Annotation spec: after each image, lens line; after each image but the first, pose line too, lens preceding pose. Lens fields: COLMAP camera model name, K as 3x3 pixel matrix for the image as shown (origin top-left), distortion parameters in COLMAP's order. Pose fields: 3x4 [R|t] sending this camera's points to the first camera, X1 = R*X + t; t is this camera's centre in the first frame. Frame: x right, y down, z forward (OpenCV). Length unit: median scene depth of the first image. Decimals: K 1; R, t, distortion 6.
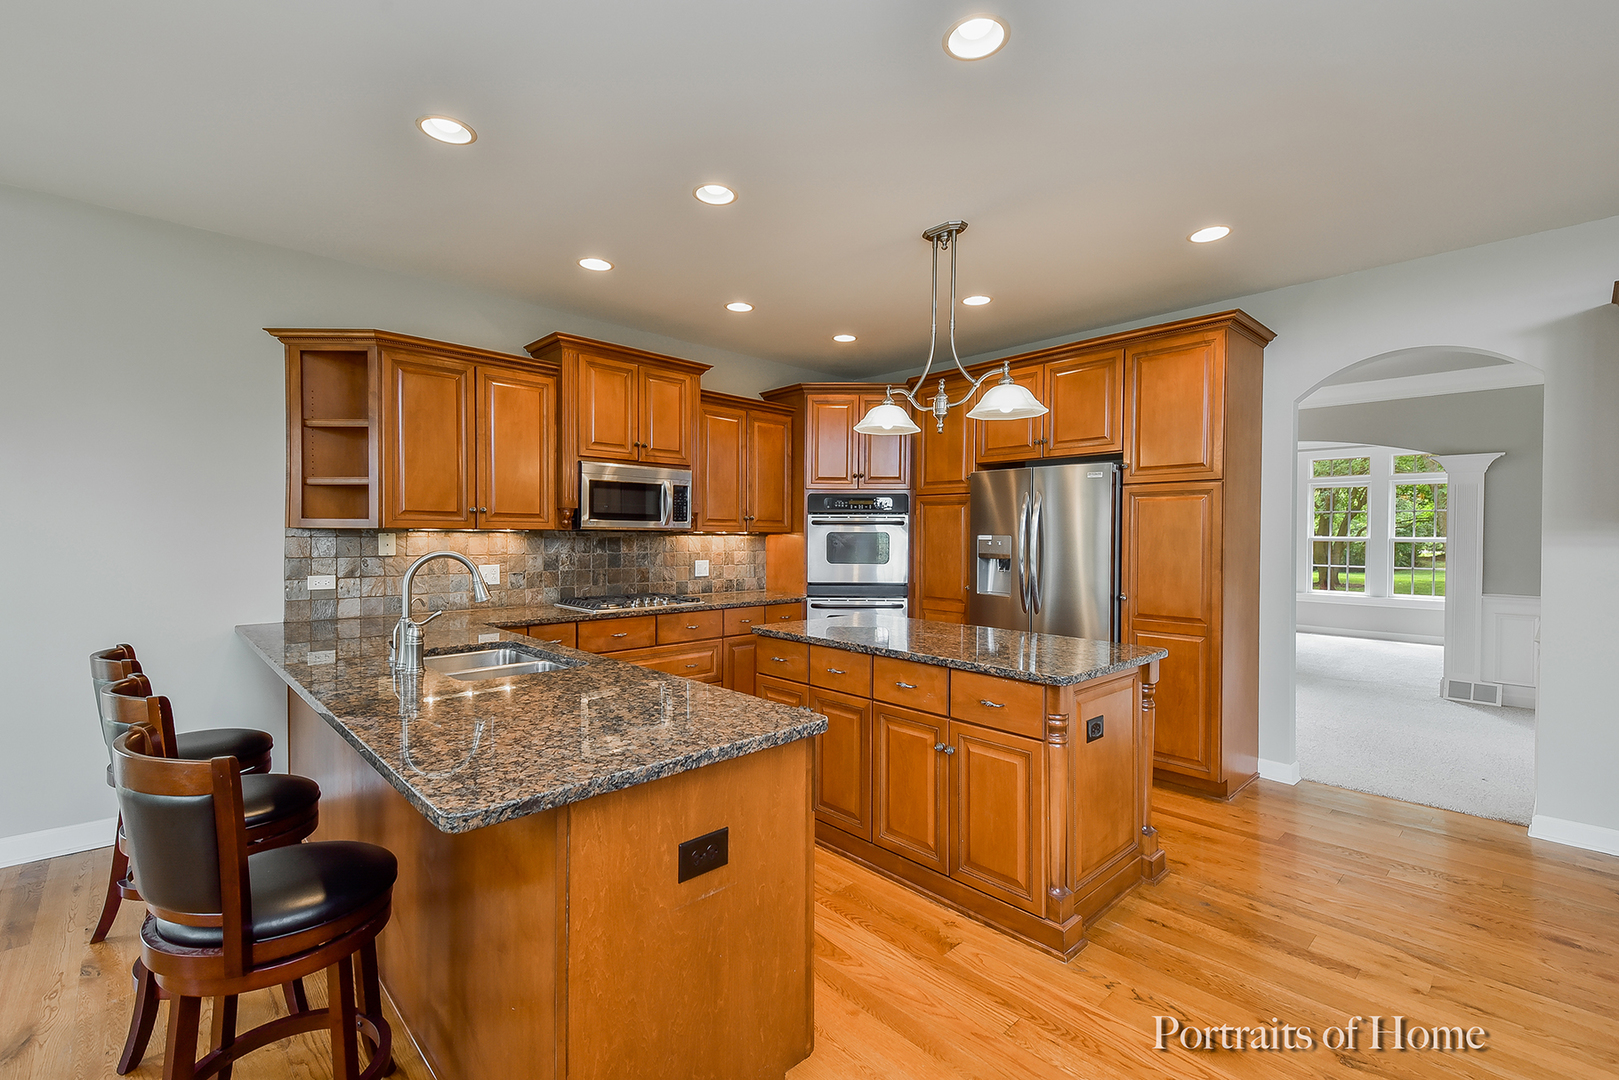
lens RADIAL K [[708.8, 0, 820.7], [0, 708.8, 547.9], [0, 0, 1]] dist [0.018118, -0.000082]
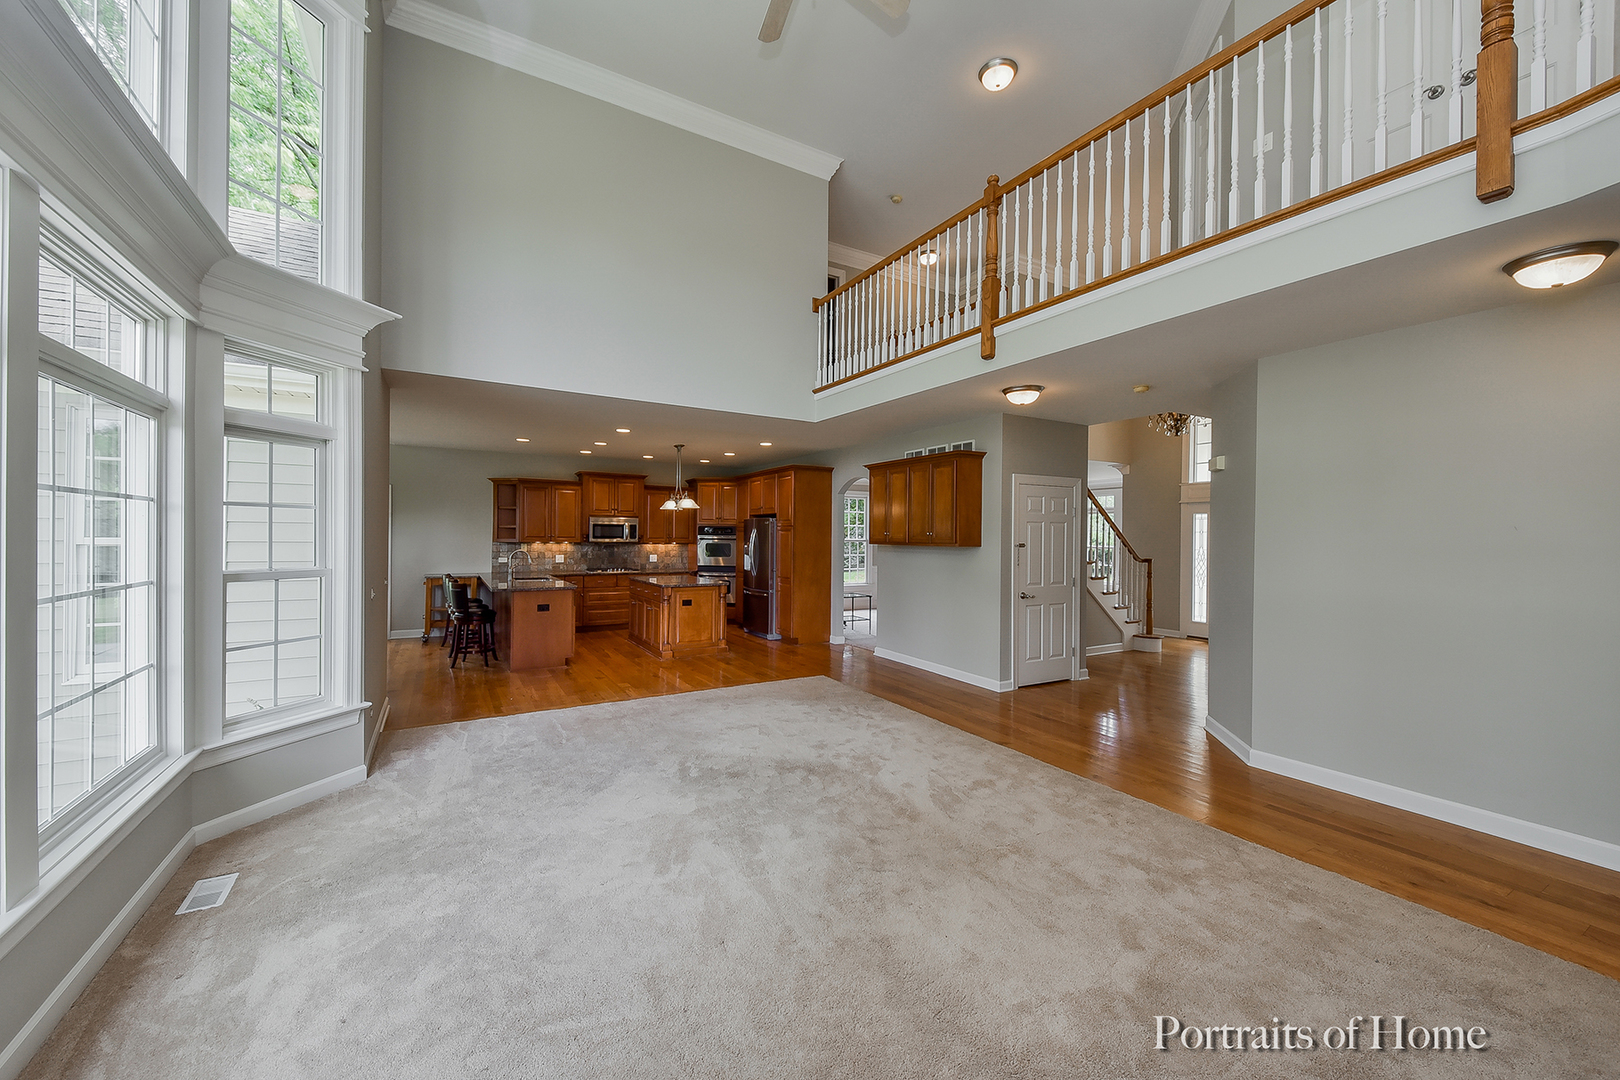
lens RADIAL K [[642.3, 0, 842.9], [0, 642.3, 534.2], [0, 0, 1]] dist [-0.002347, 0.000009]
pose [[0.979225, 0.004572, -0.202726, 1.021598], [-0.009030, 0.999737, -0.021073, -0.012955], [0.202576, 0.022466, 0.979009, -1.108964]]
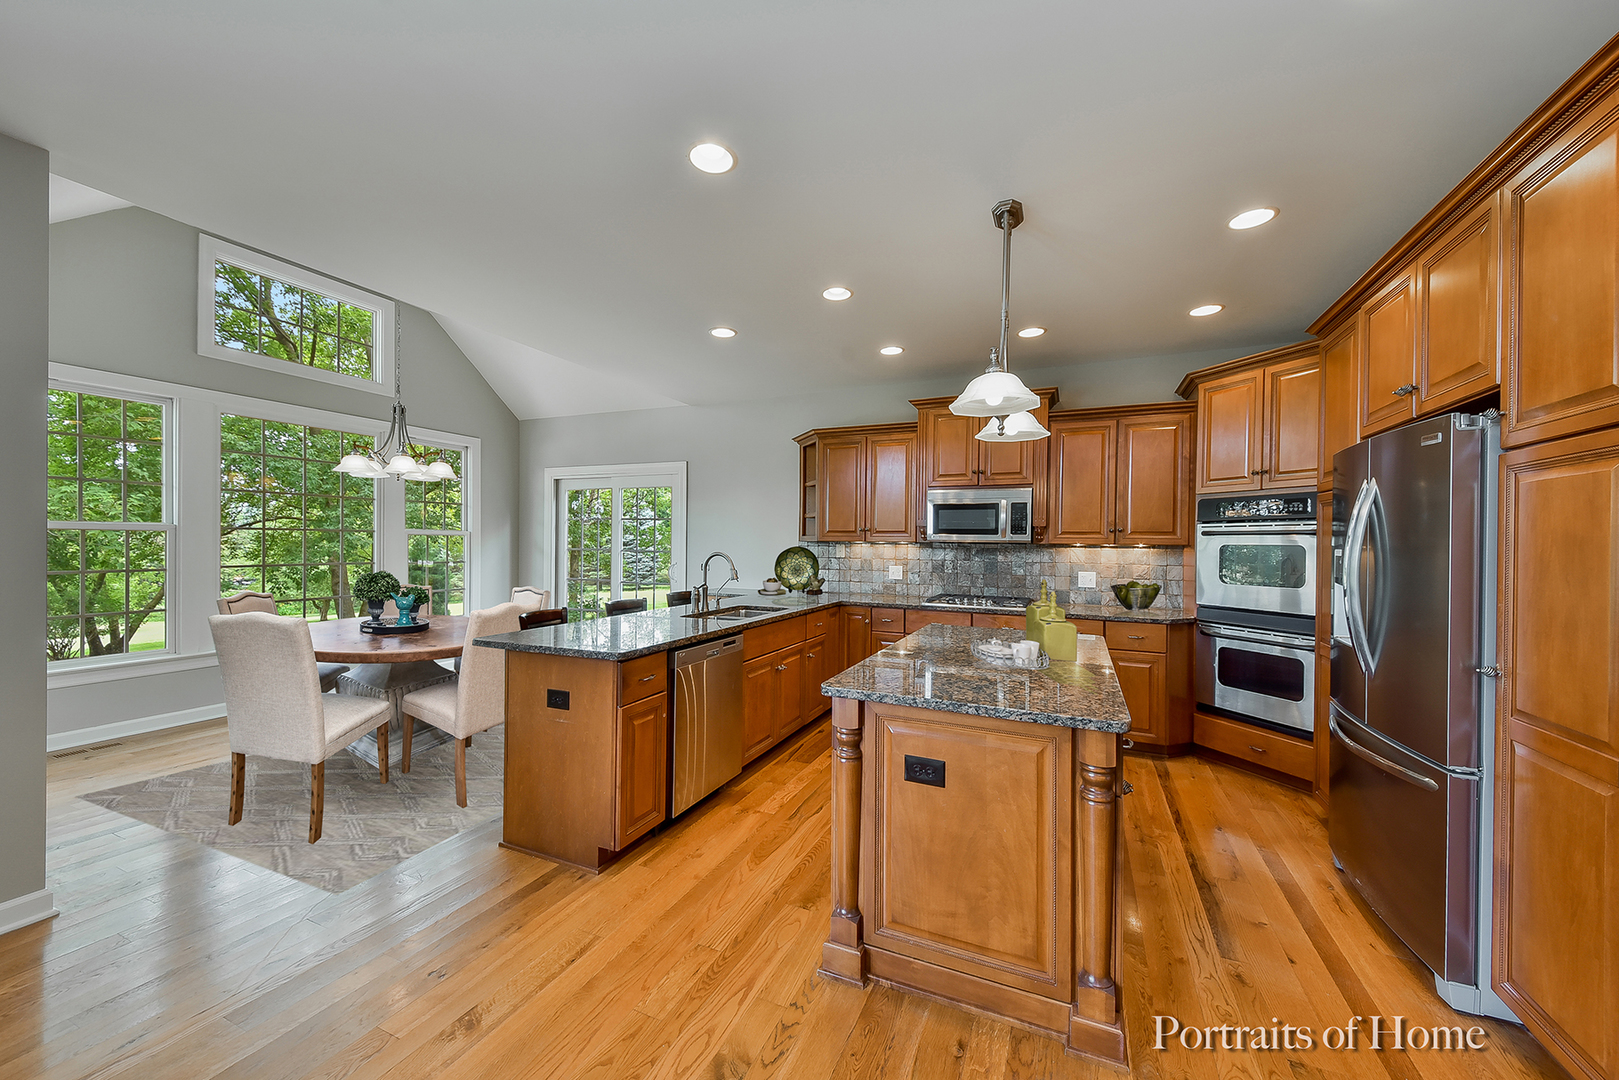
lens RADIAL K [[601.2, 0, 804.3], [0, 601.2, 553.0], [0, 0, 1]] dist [0.007728, -0.000122]
pose [[0.372490, 0.012357, -0.927954, 0.573156], [-0.026739, 0.999639, 0.002578, -0.001591], [0.927651, 0.023852, 0.372686, 0.342247]]
